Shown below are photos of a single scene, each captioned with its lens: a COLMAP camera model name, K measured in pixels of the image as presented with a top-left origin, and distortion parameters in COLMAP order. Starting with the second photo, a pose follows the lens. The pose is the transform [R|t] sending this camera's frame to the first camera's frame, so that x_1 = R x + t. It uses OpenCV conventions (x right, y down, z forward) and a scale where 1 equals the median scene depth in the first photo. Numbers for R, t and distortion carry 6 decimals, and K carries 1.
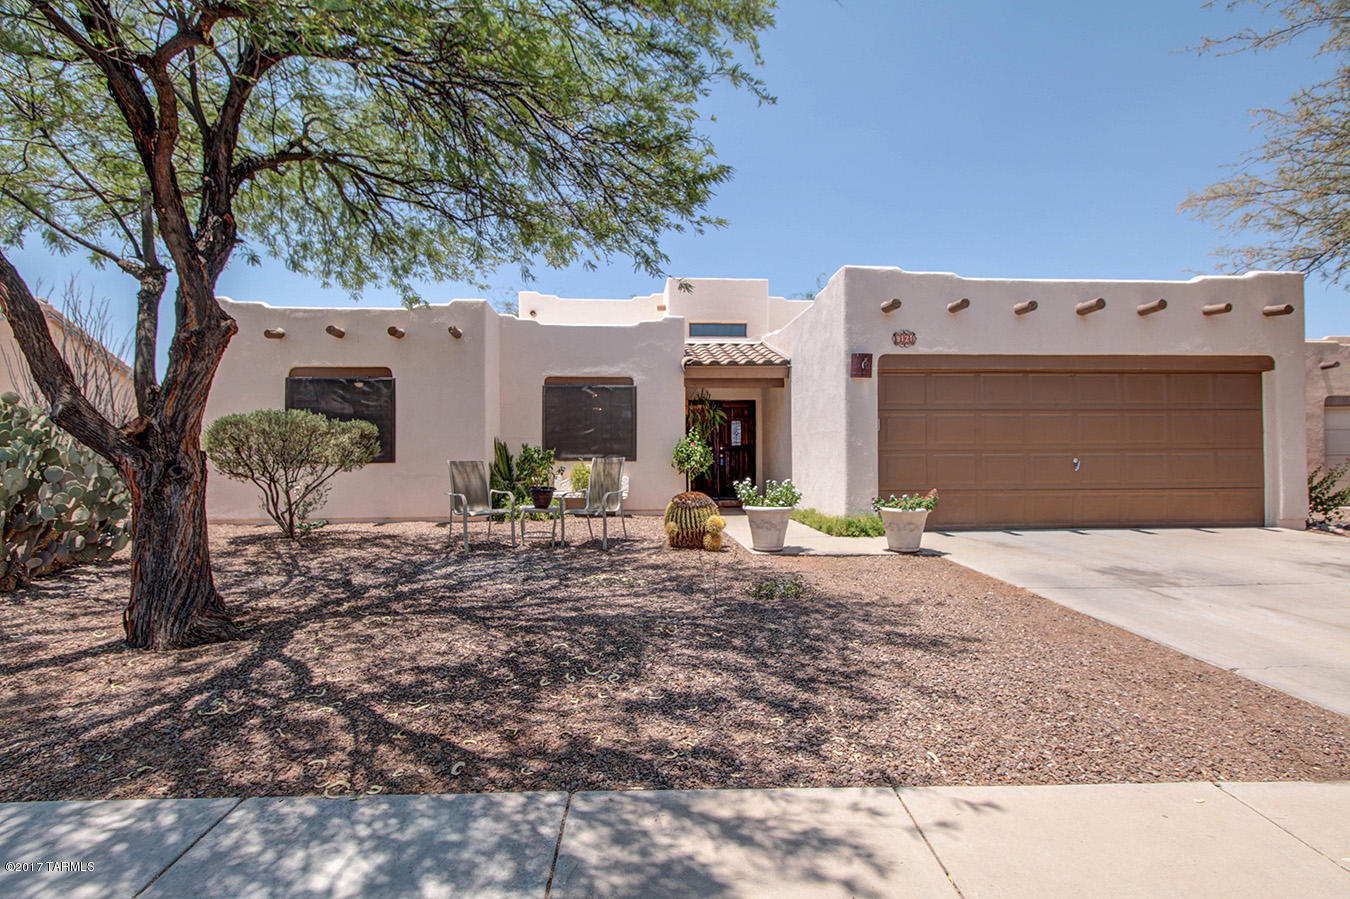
lens RADIAL K [[693.0, 0, 675.0], [0, 693.0, 449.5], [0, 0, 1]] dist [0.001786, -0.000729]
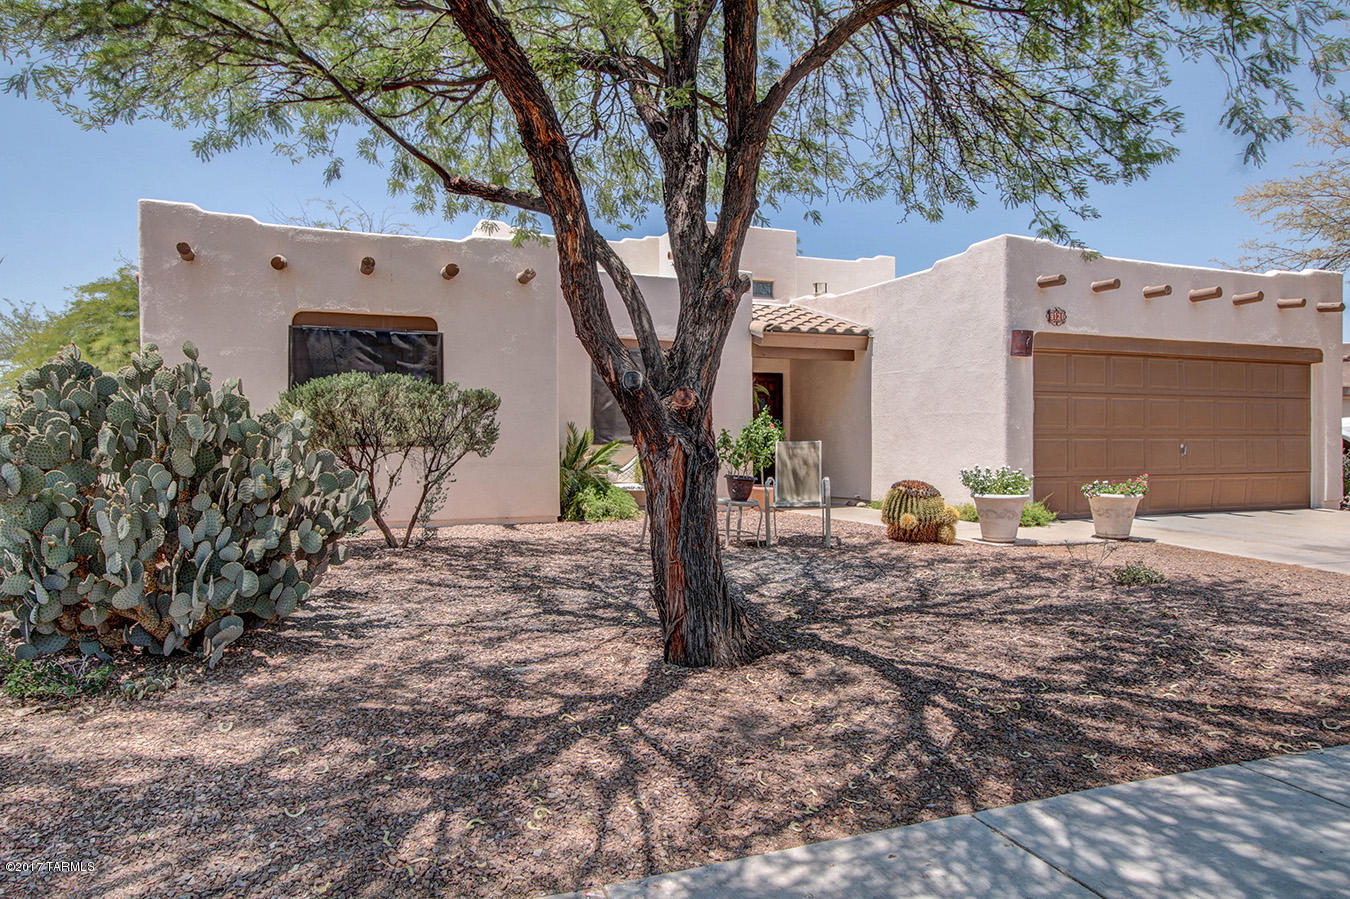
lens RADIAL K [[900.7, 0, 675.0], [0, 900.7, 449.5], [0, 0, 1]] dist [-0.003484, -0.003926]
pose [[0.949458, 0.002309, 0.313887, -0.531225], [-0.009012, 0.999761, 0.019904, 0.001741], [-0.313766, -0.021727, 0.949252, -0.005717]]
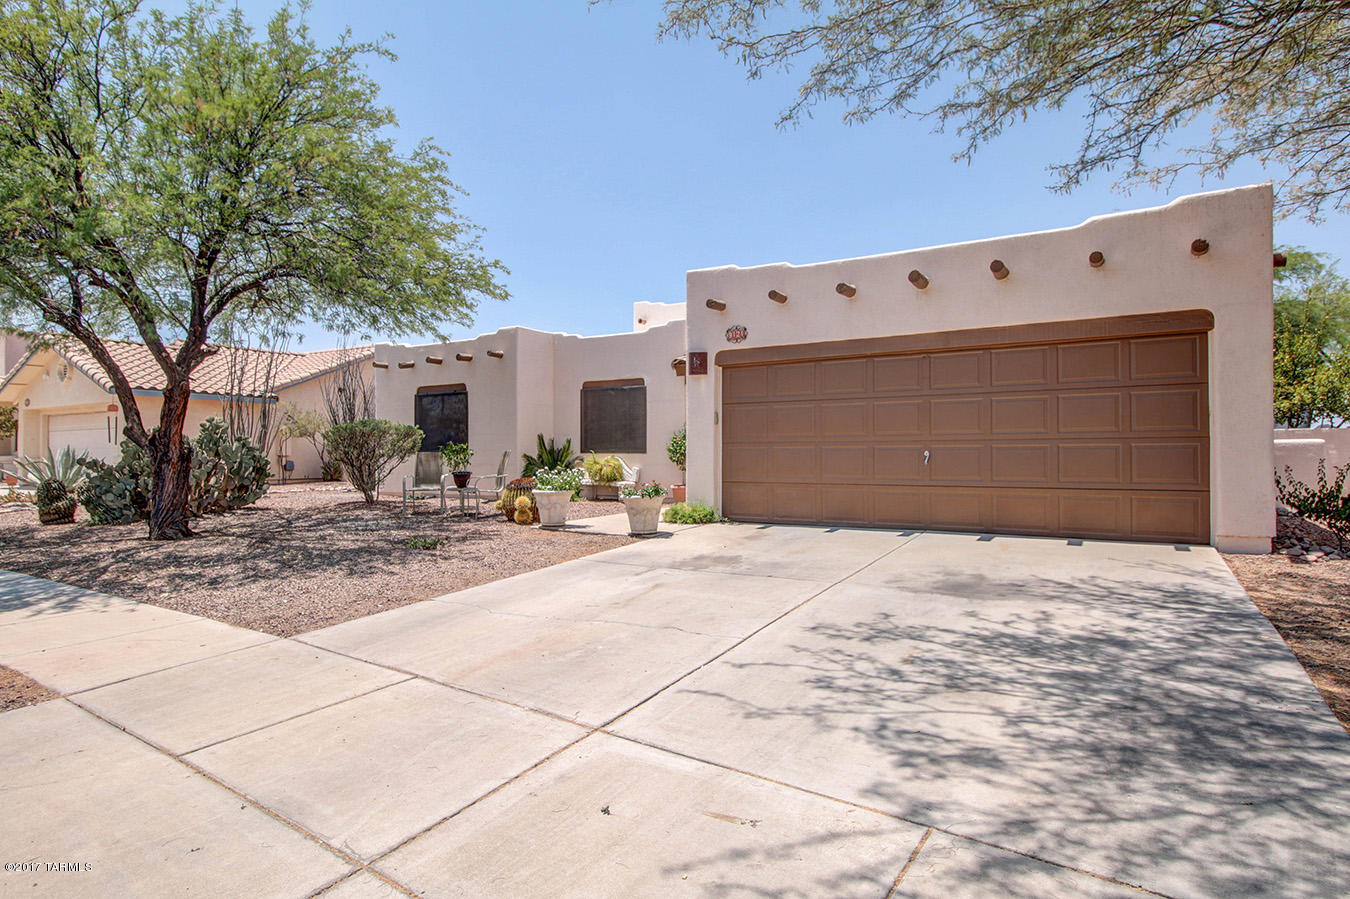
lens RADIAL K [[778.1, 0, 675.0], [0, 778.1, 449.5], [0, 0, 1]] dist [0.001635, 0.000226]
pose [[0.800594, 0.001782, -0.599205, 0.921623], [0.008487, 0.999862, 0.014312, -0.005773], [0.599147, -0.016543, 0.800468, 0.016441]]
